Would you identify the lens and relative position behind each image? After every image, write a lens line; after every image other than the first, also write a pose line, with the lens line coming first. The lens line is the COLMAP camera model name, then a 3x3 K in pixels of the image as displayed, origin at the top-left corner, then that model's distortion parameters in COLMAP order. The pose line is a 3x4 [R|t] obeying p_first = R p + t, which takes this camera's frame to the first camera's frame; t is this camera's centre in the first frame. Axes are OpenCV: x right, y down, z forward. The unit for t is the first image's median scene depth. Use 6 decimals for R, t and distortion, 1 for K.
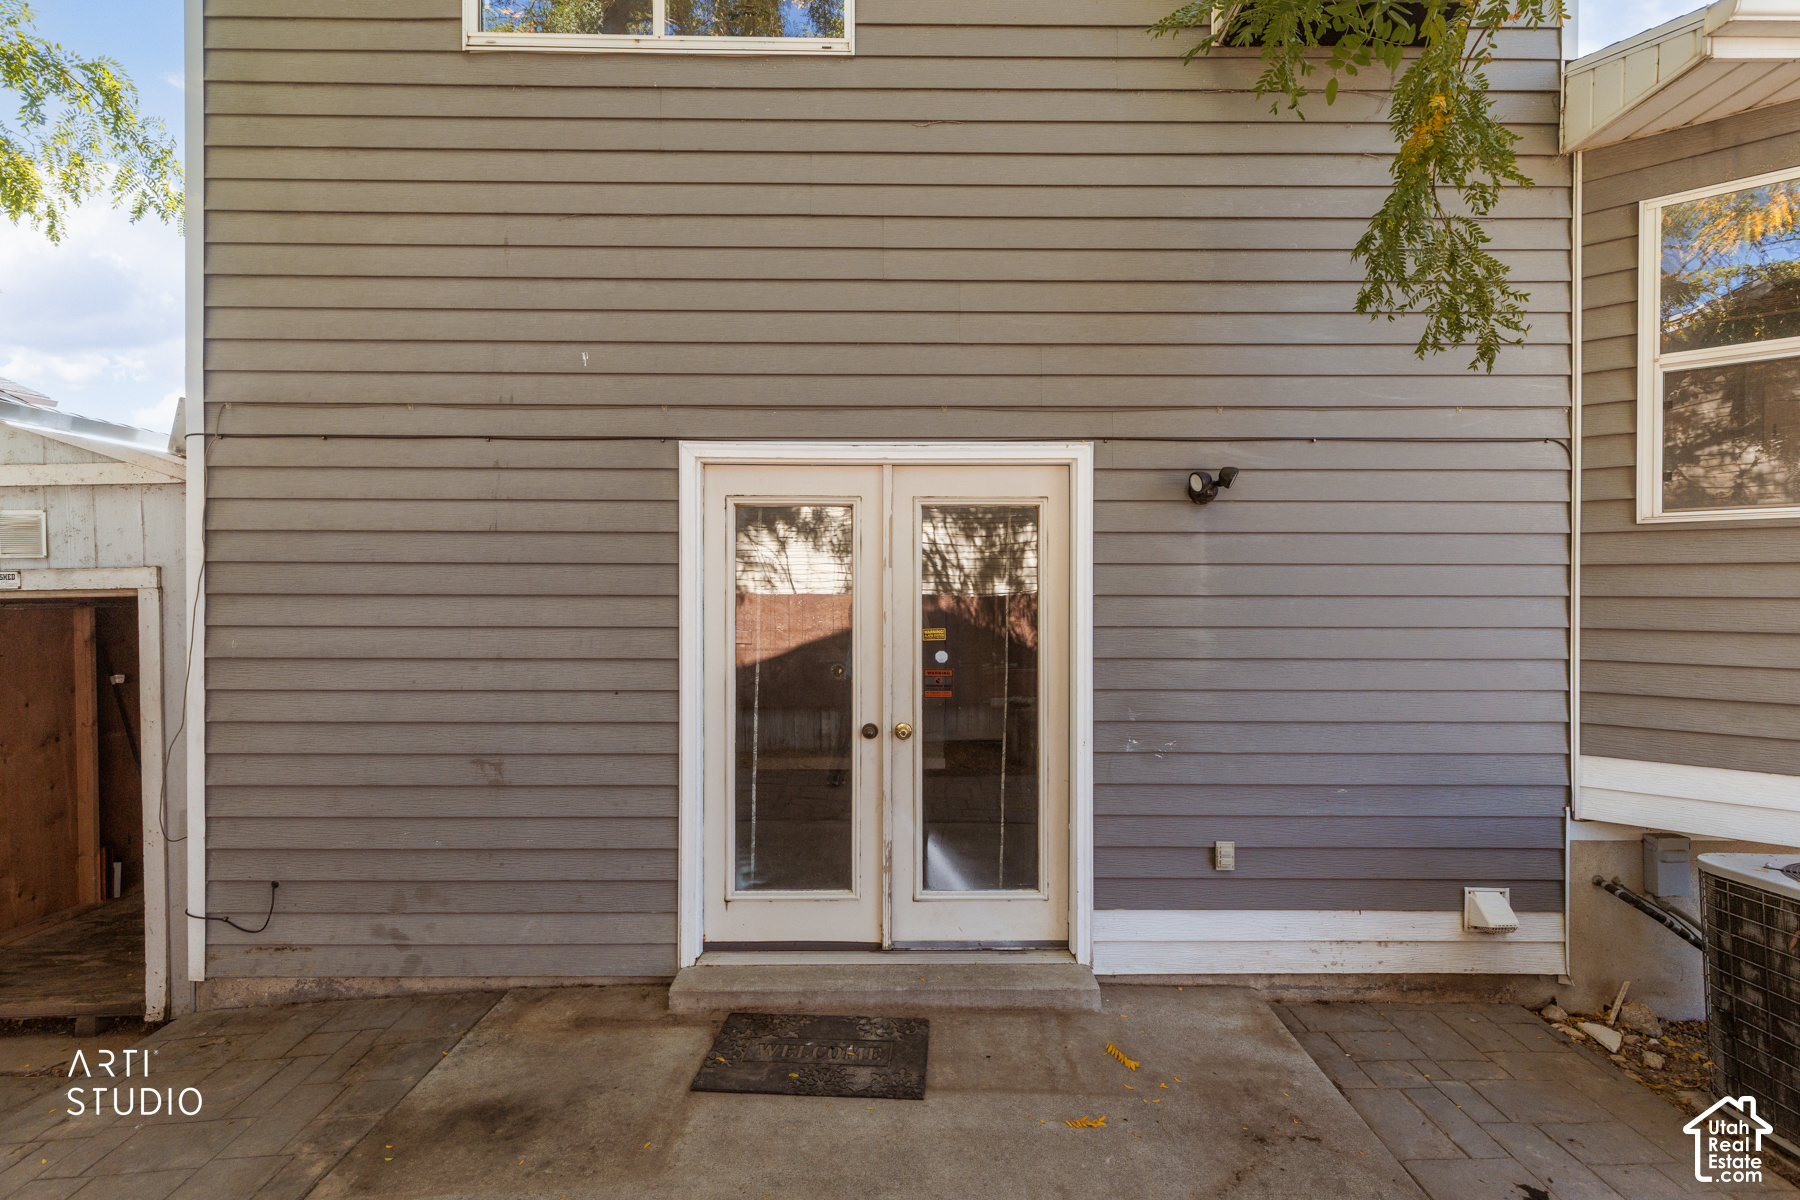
lens RADIAL K [[820.8, 0, 897.6], [0, 820.8, 594.6], [0, 0, 1]] dist [0.010641, -0.000762]
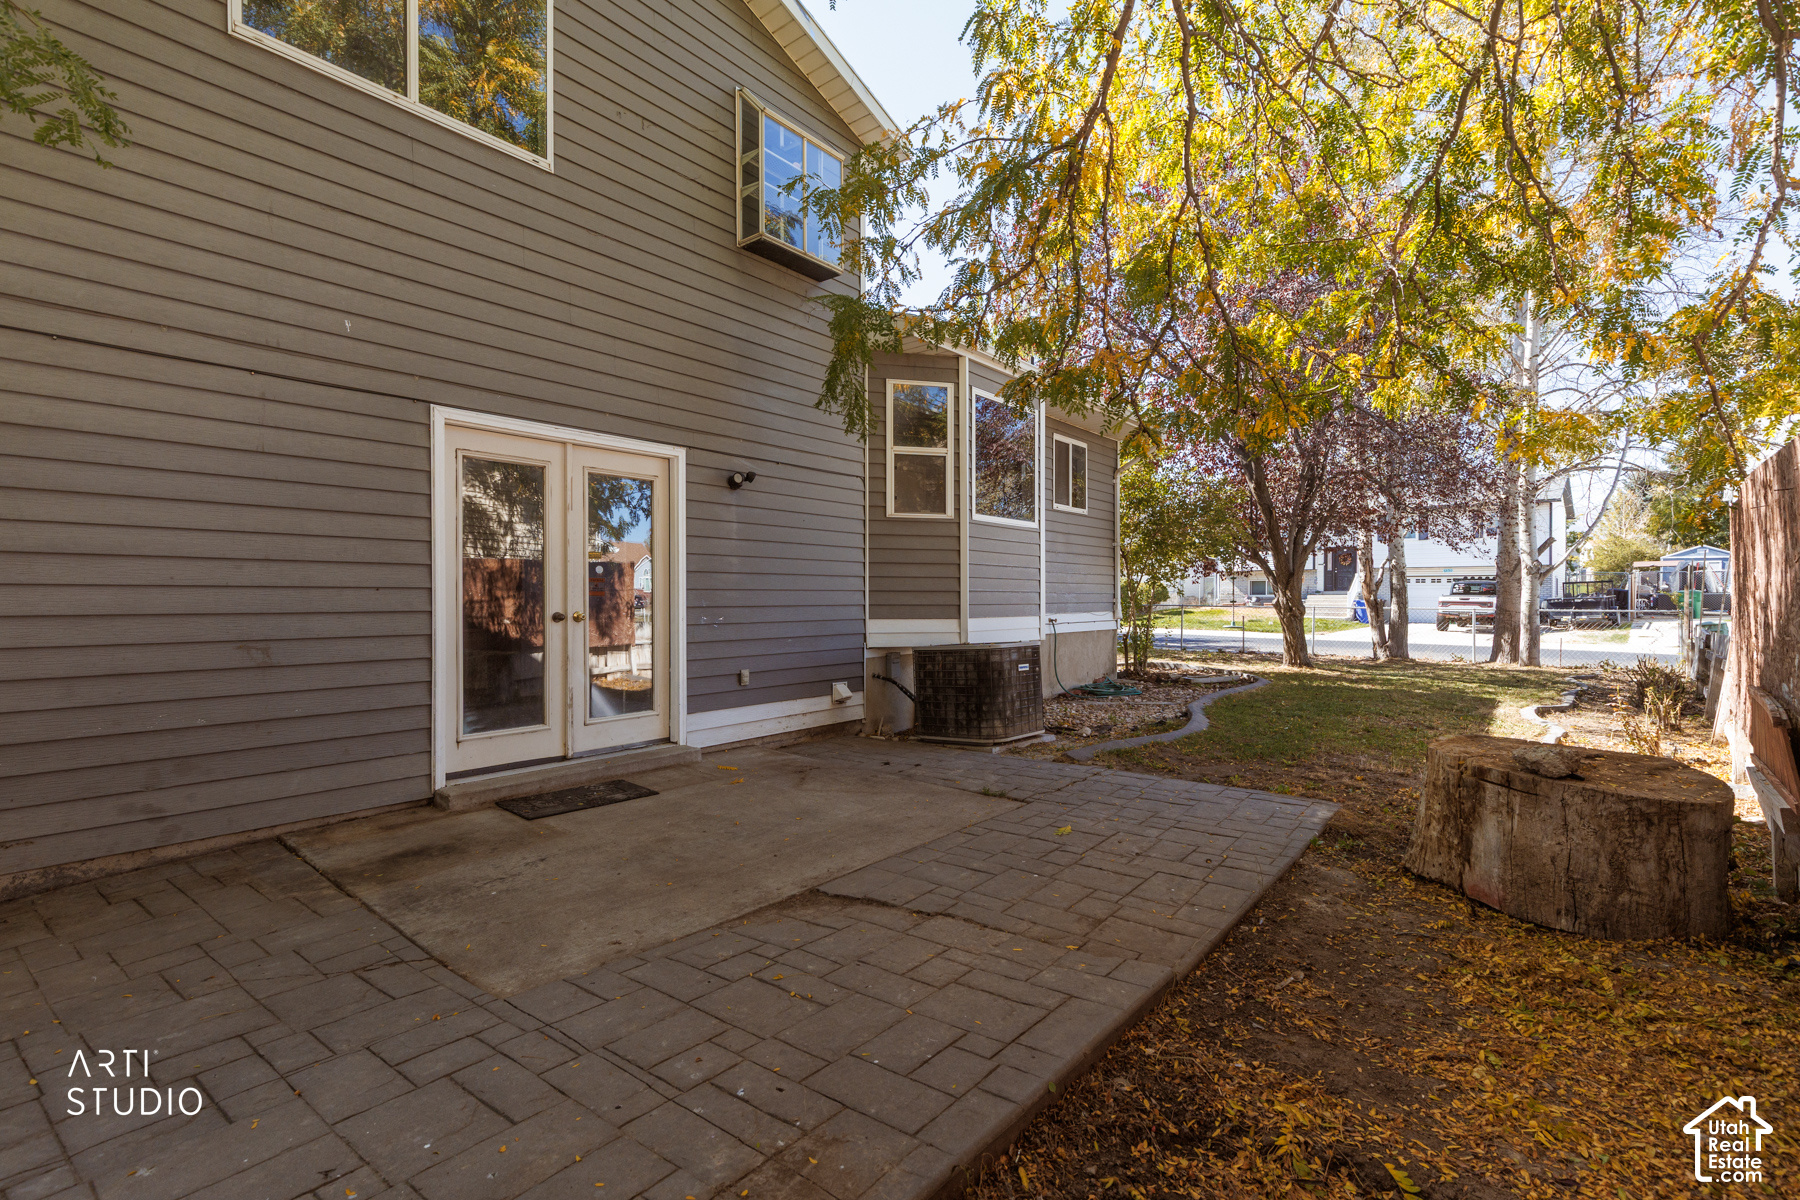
lens RADIAL K [[820.8, 0, 900.6], [0, 820.8, 601.4], [0, 0, 1]] dist [0.010641, -0.000762]
pose [[0.630142, -0.004726, 0.776465, -0.833405], [0.006734, 0.999977, 0.000621, 0.143701], [-0.776450, 0.004837, 0.630160, -0.460673]]
